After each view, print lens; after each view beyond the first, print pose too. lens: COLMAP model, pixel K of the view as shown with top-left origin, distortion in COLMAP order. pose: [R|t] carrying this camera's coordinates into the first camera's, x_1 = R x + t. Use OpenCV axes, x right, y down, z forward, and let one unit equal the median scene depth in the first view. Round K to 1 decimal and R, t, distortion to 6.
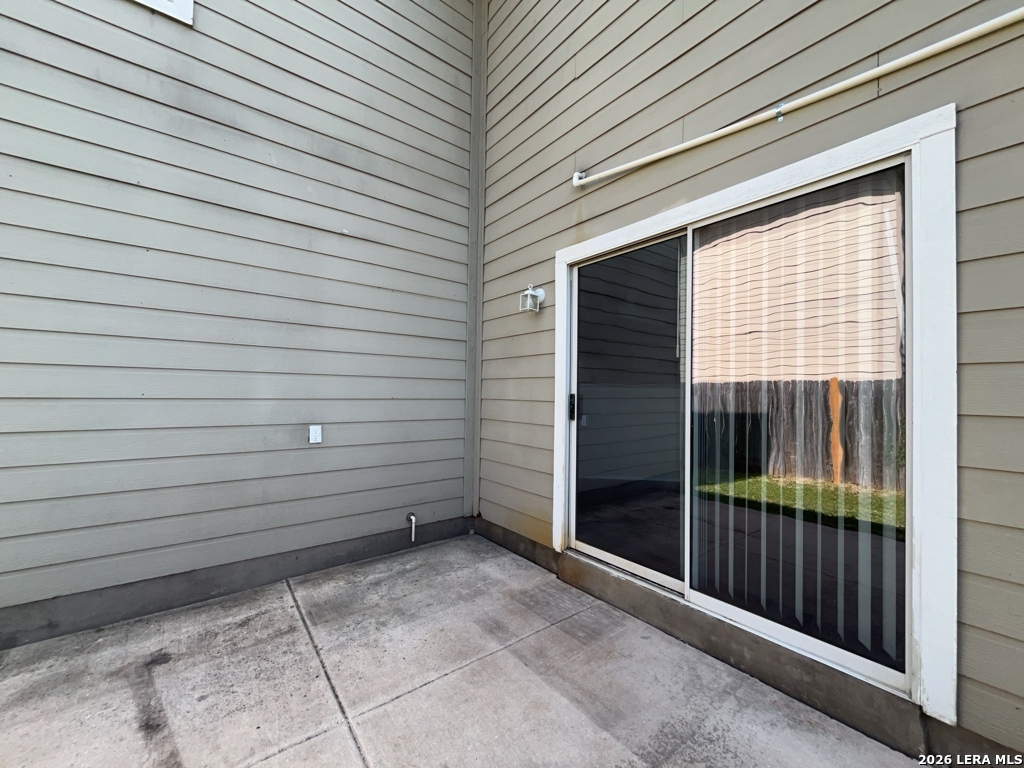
lens RADIAL K [[413.0, 0, 516.3], [0, 413.0, 384.1], [0, 0, 1]] dist [-0.003886, -0.000020]
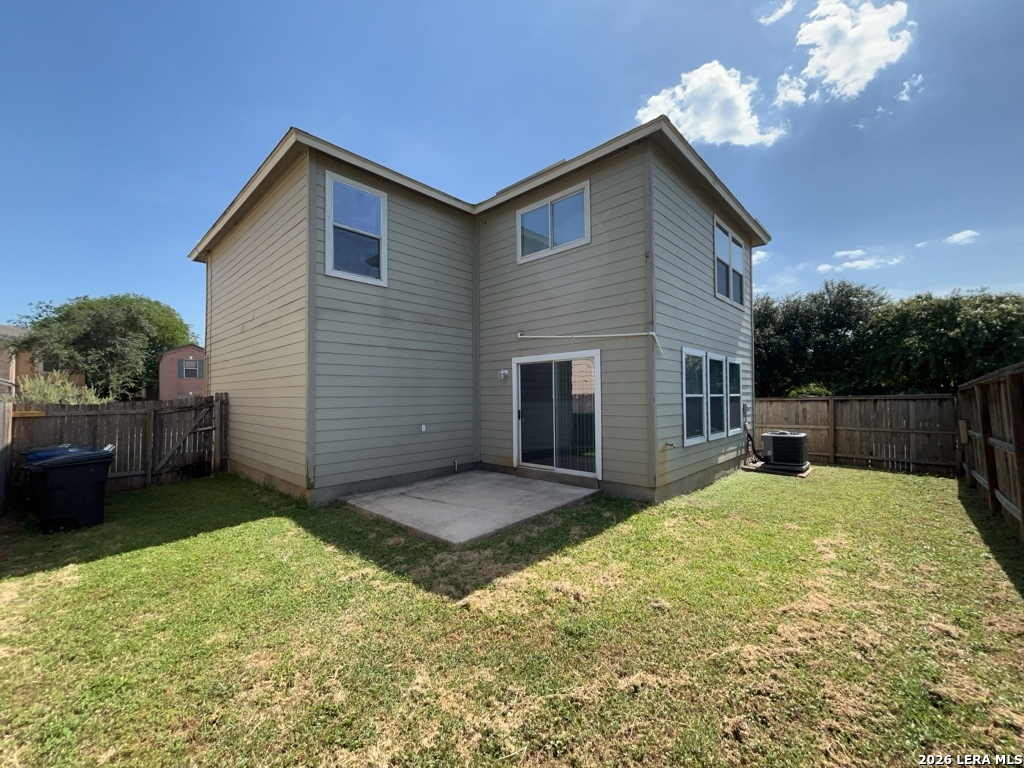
lens RADIAL K [[413.0, 0, 513.1], [0, 413.0, 385.1], [0, 0, 1]] dist [-0.003886, -0.000020]
pose [[0.989313, -0.020661, 0.144337, -0.287479], [0.020998, 0.999779, -0.000815, -0.135499], [-0.144288, 0.003837, 0.989528, -1.653212]]
